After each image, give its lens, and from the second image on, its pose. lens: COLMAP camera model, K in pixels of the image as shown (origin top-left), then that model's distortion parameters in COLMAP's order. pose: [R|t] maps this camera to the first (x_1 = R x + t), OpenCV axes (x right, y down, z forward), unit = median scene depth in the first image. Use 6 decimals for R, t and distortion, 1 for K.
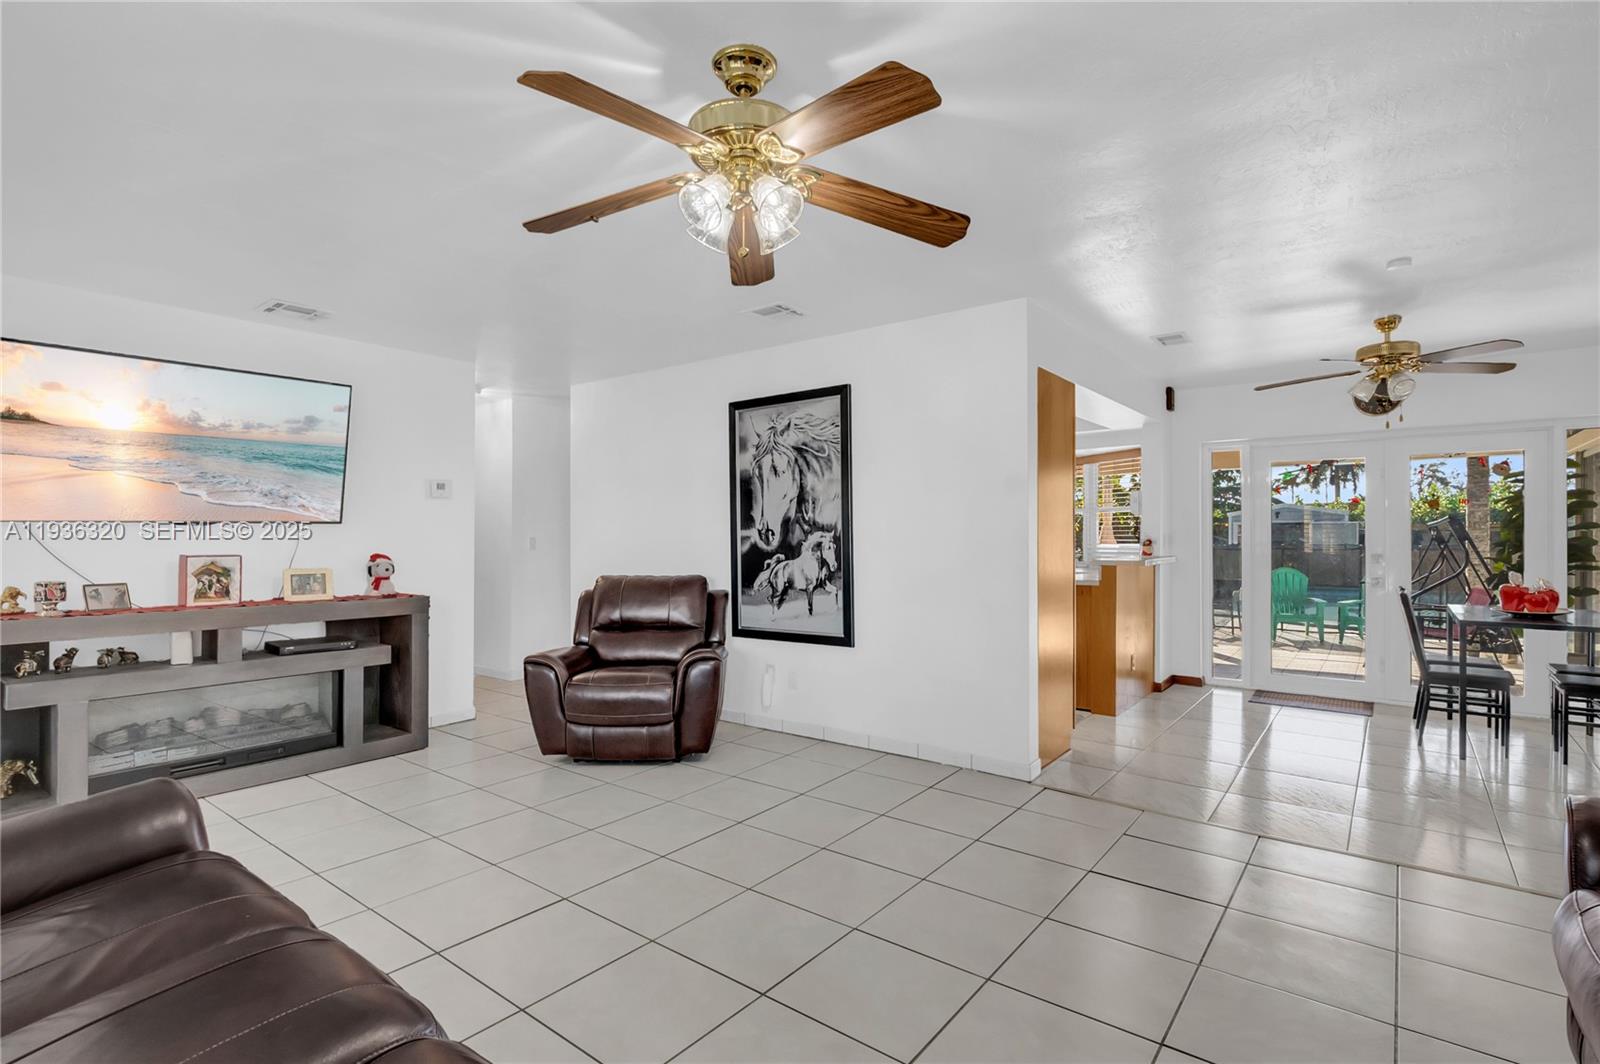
lens RADIAL K [[775.2, 0, 795.6], [0, 775.2, 532.5], [0, 0, 1]] dist [-0.001602, 0.000212]
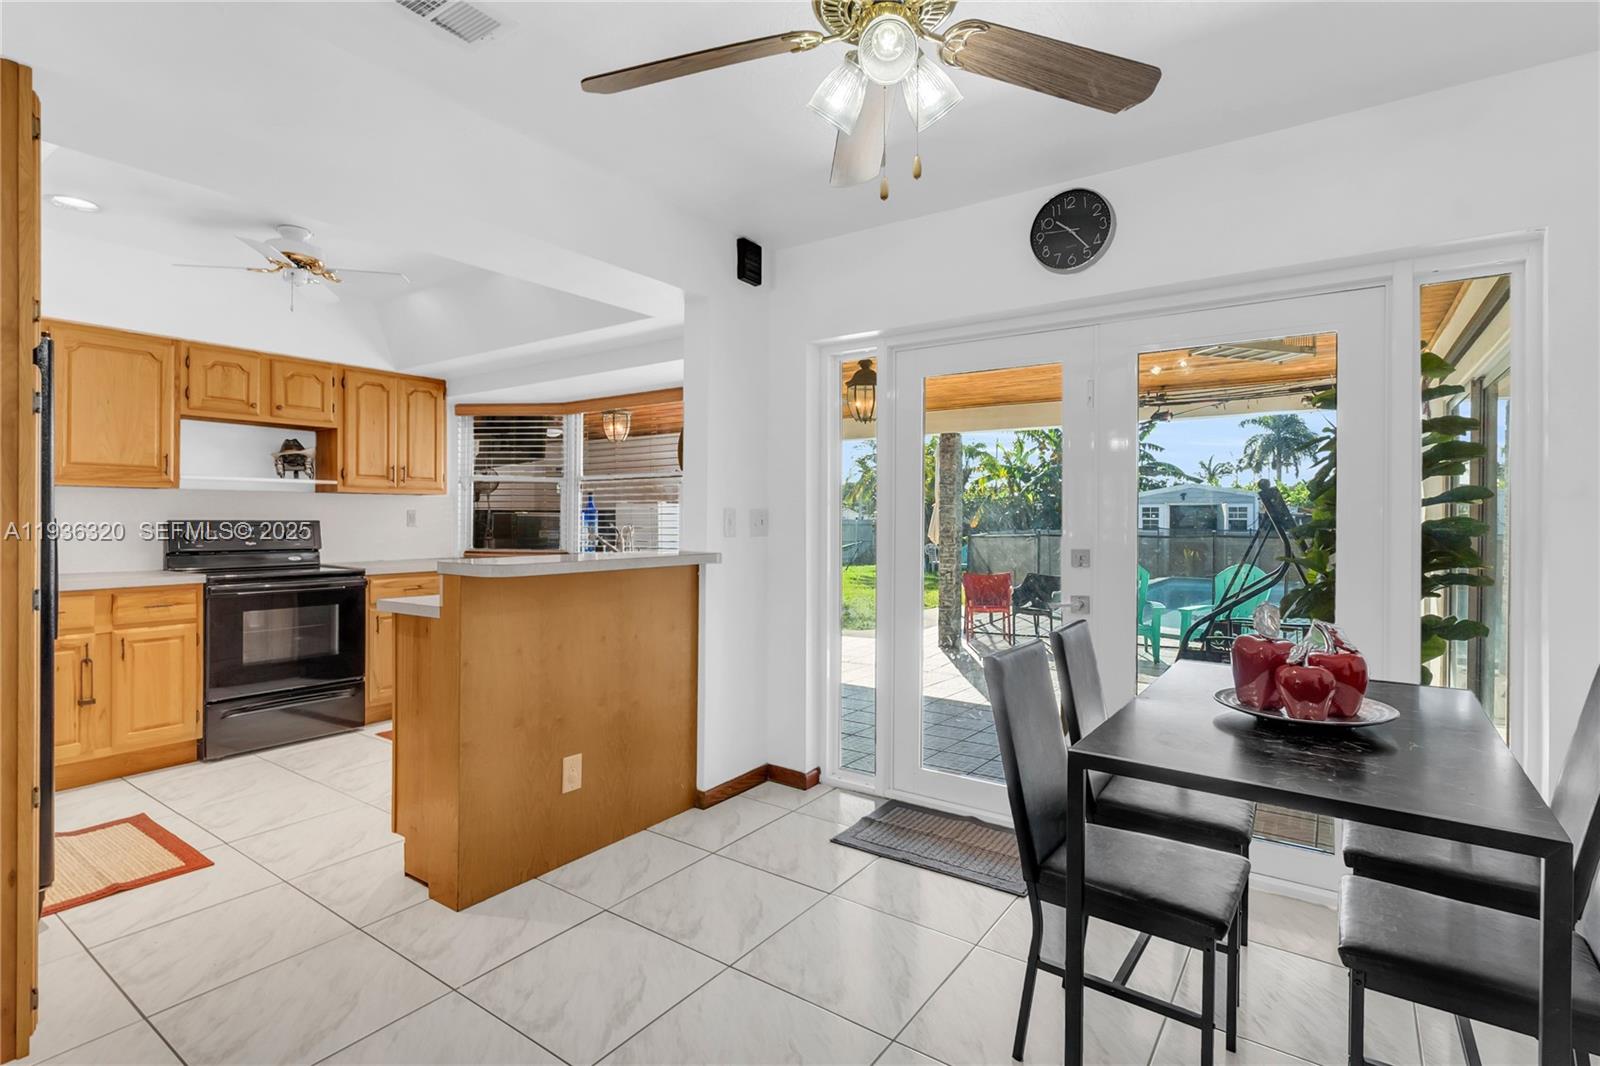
lens RADIAL K [[775.2, 0, 808.1], [0, 775.2, 528.2], [0, 0, 1]] dist [-0.001602, 0.000212]
pose [[0.998380, 0.002456, 0.056838, 0.346991], [-0.003411, 0.999854, 0.016715, 0.003169], [-0.056789, -0.016882, 0.998243, 0.318883]]
